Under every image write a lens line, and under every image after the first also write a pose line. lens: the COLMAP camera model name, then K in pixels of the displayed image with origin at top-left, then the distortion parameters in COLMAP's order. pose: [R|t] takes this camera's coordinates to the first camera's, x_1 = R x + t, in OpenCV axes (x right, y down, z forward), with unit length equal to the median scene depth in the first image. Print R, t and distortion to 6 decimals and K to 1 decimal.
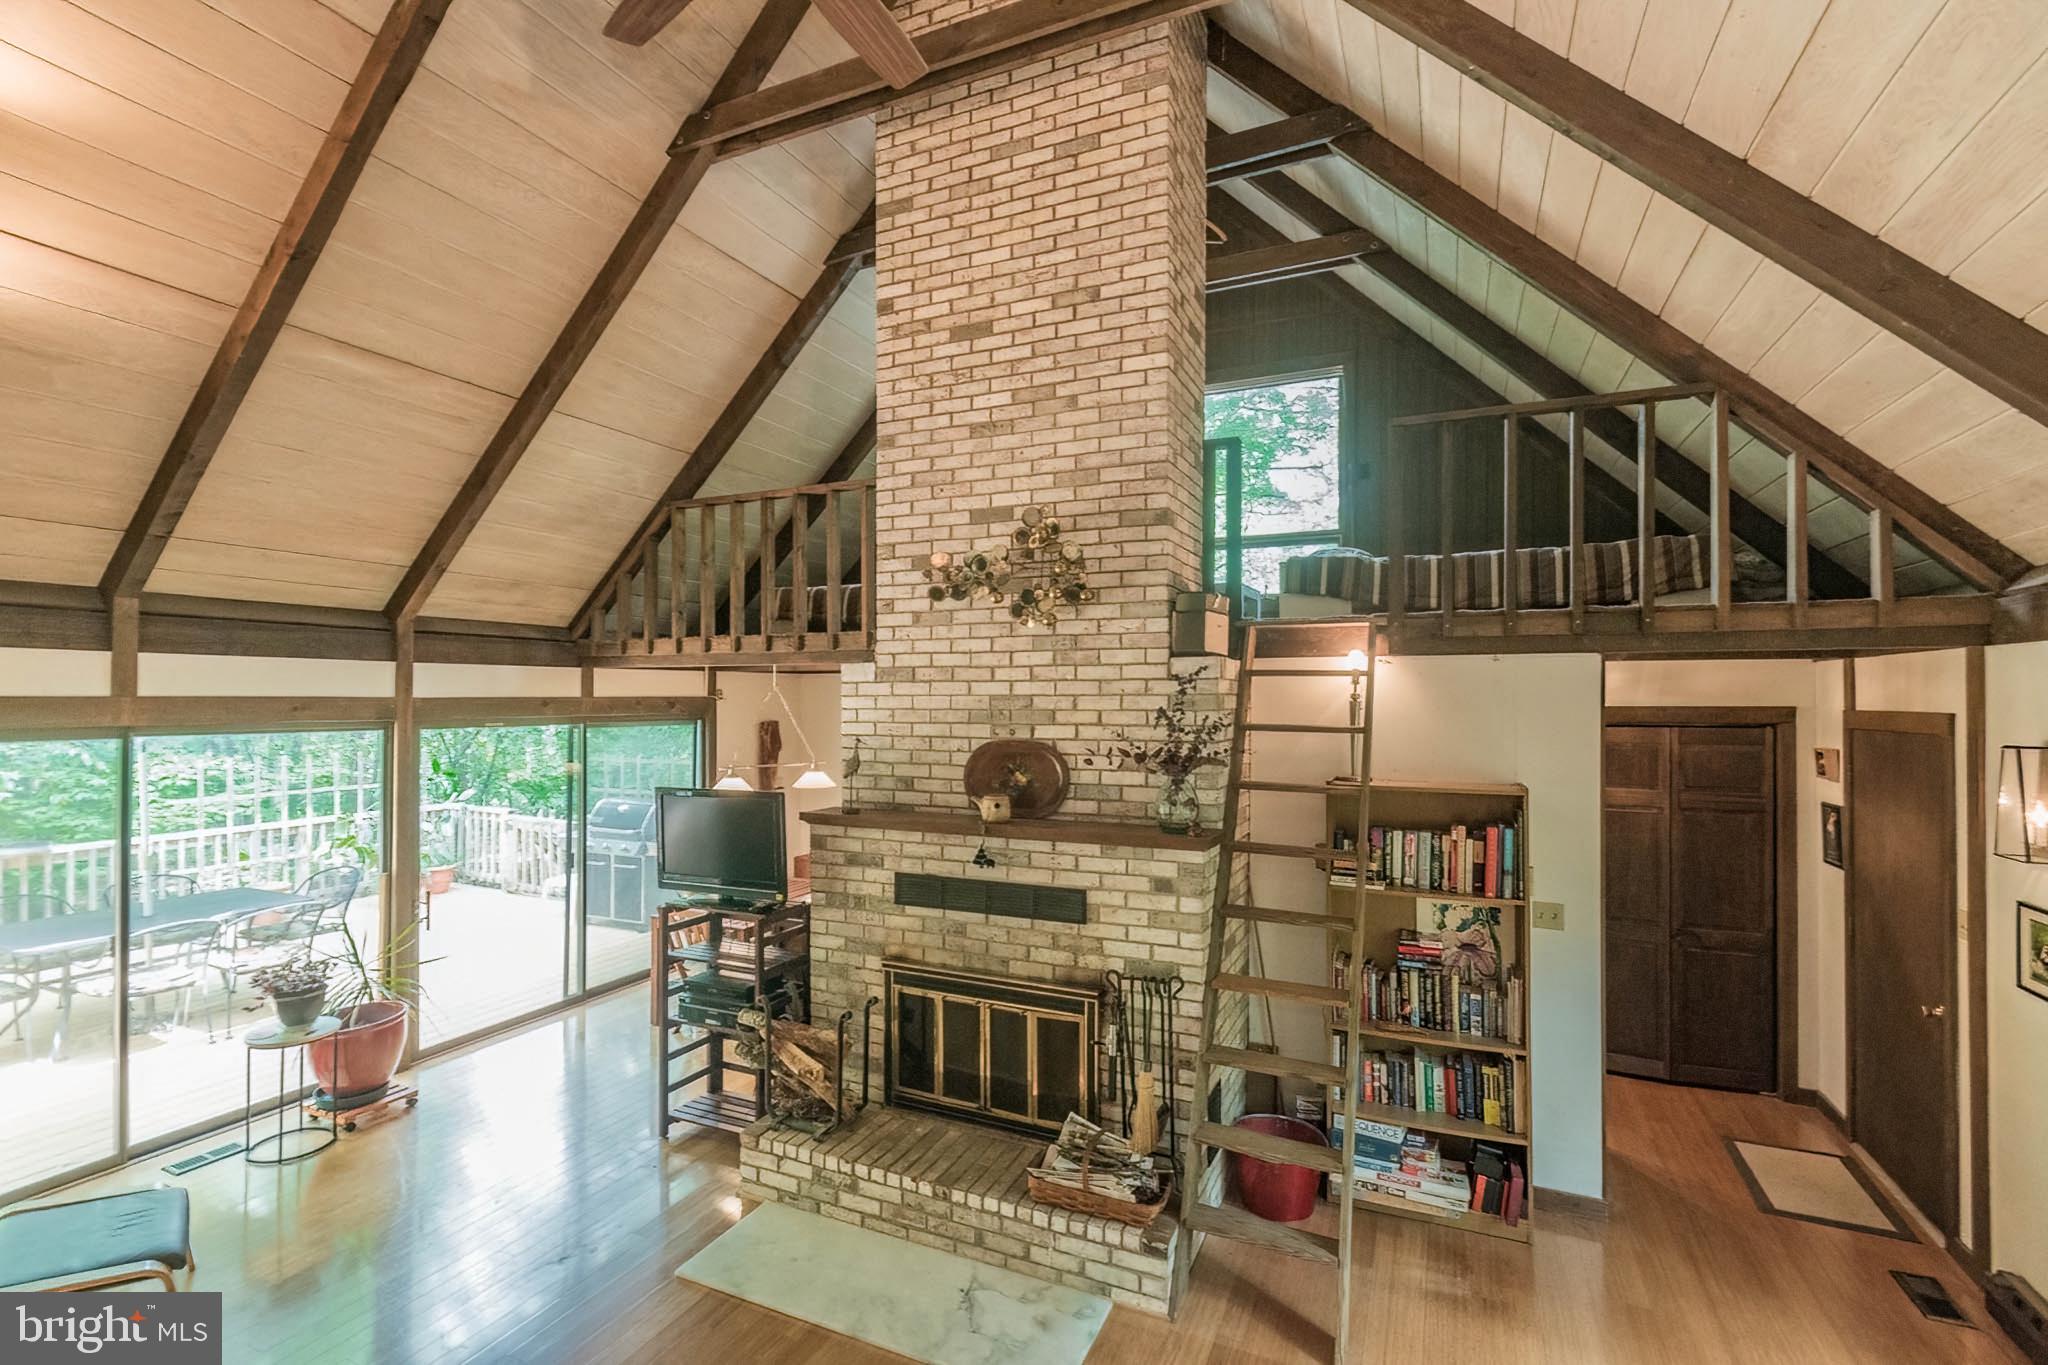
lens RADIAL K [[896.7, 0, 1011.8], [0, 896.7, 697.7], [0, 0, 1]] dist [0.004233, -0.000166]
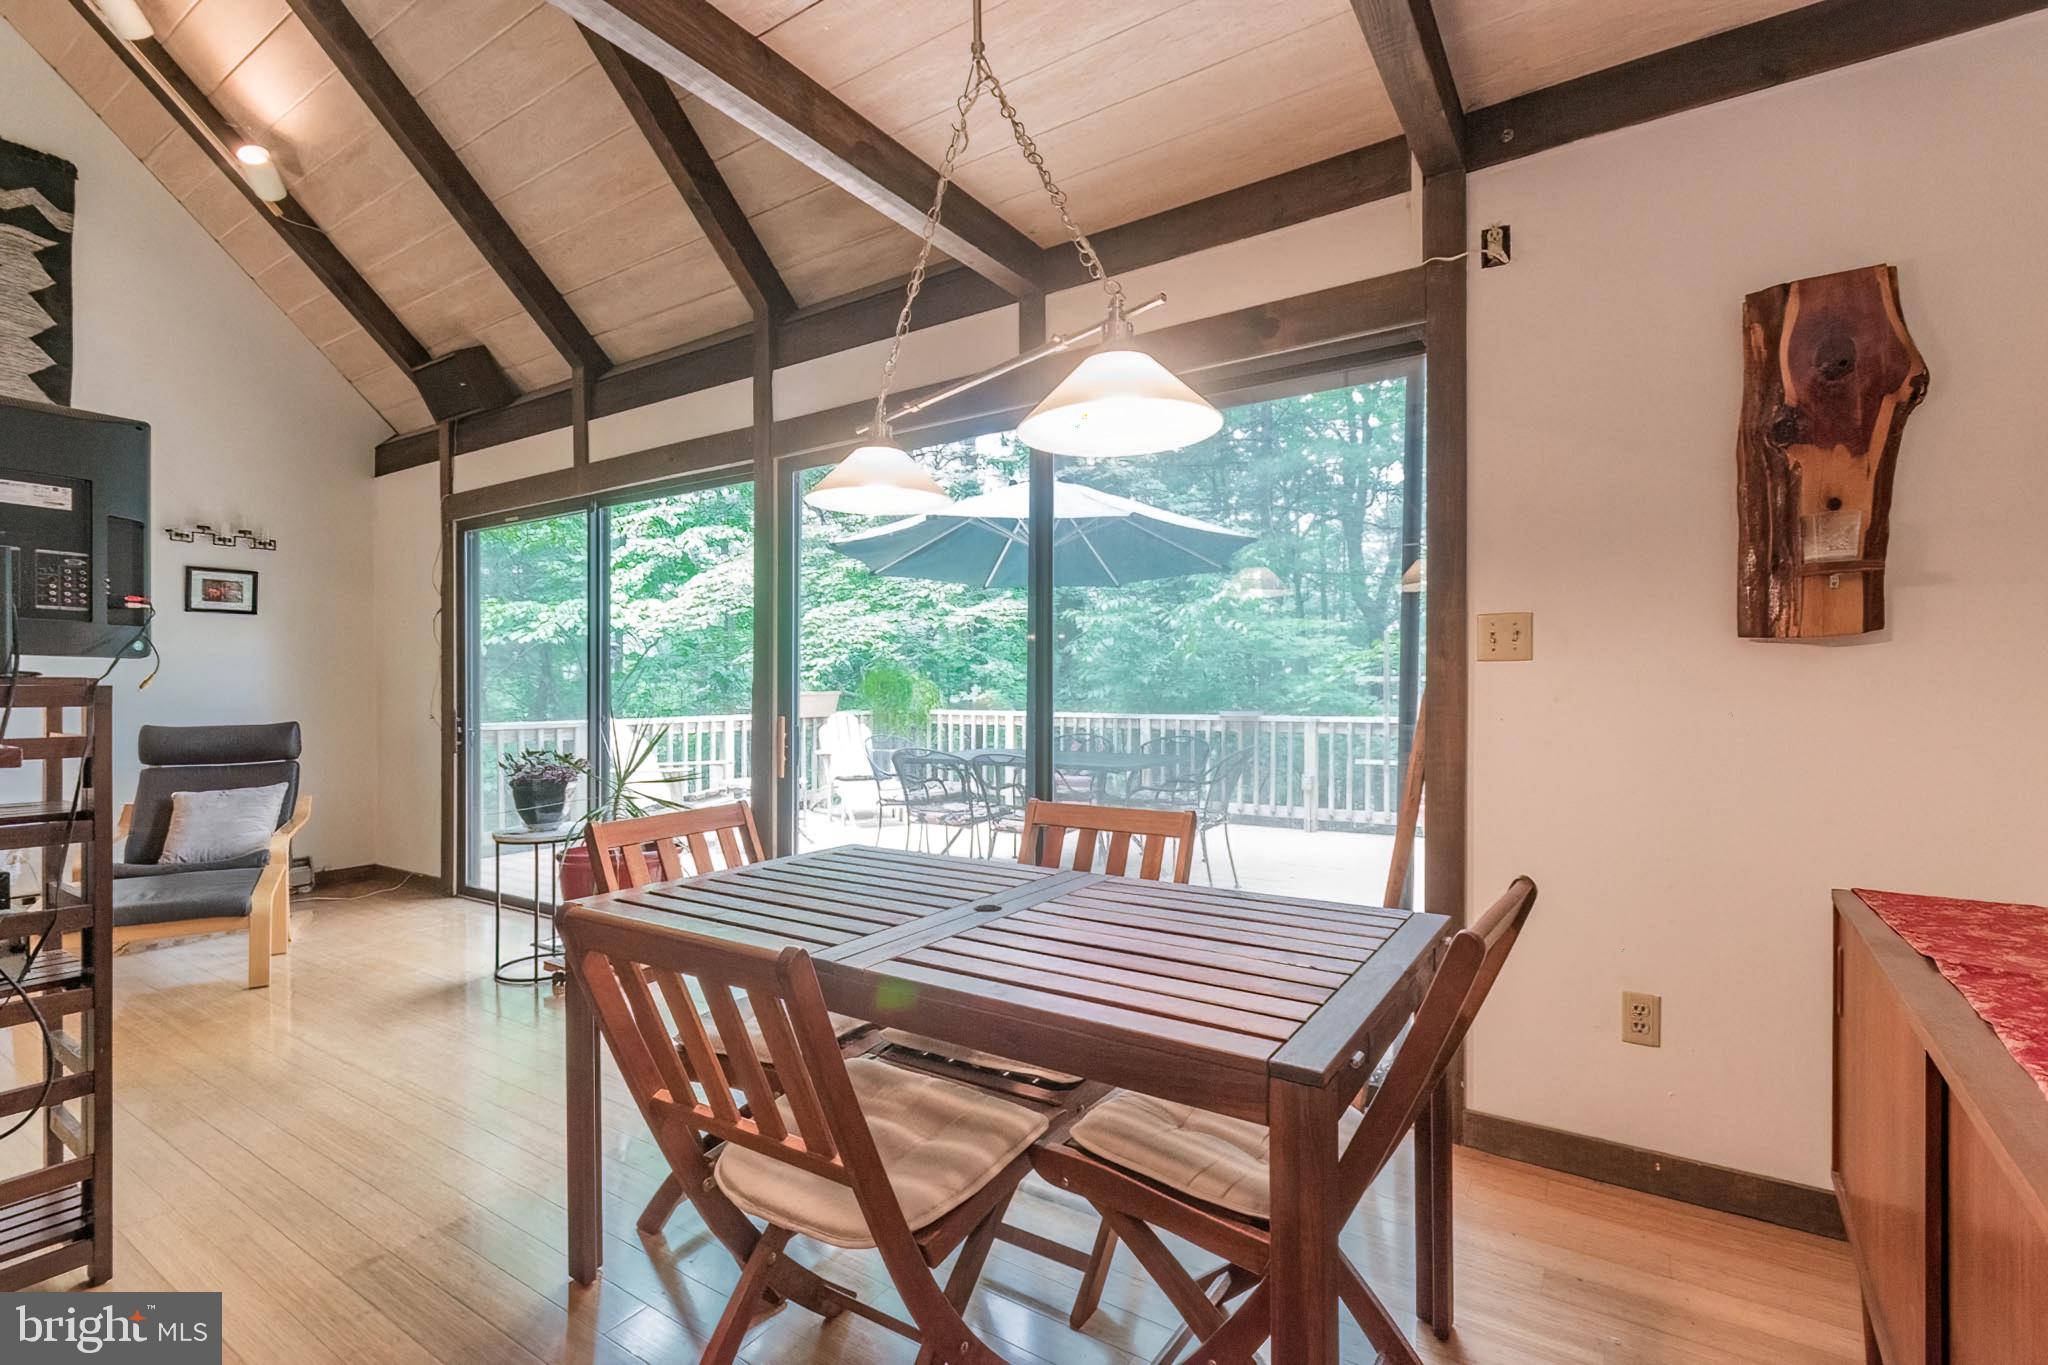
lens RADIAL K [[949.1, 0, 955.4], [0, 949.1, 685.9], [0, 0, 1]] dist [-0.000659, -0.000317]
pose [[-0.157662, 0.001994, -0.987491, 0.006427], [0.004475, 0.999989, 0.001304, 0.139194], [0.987483, -0.004213, -0.157670, 0.888571]]
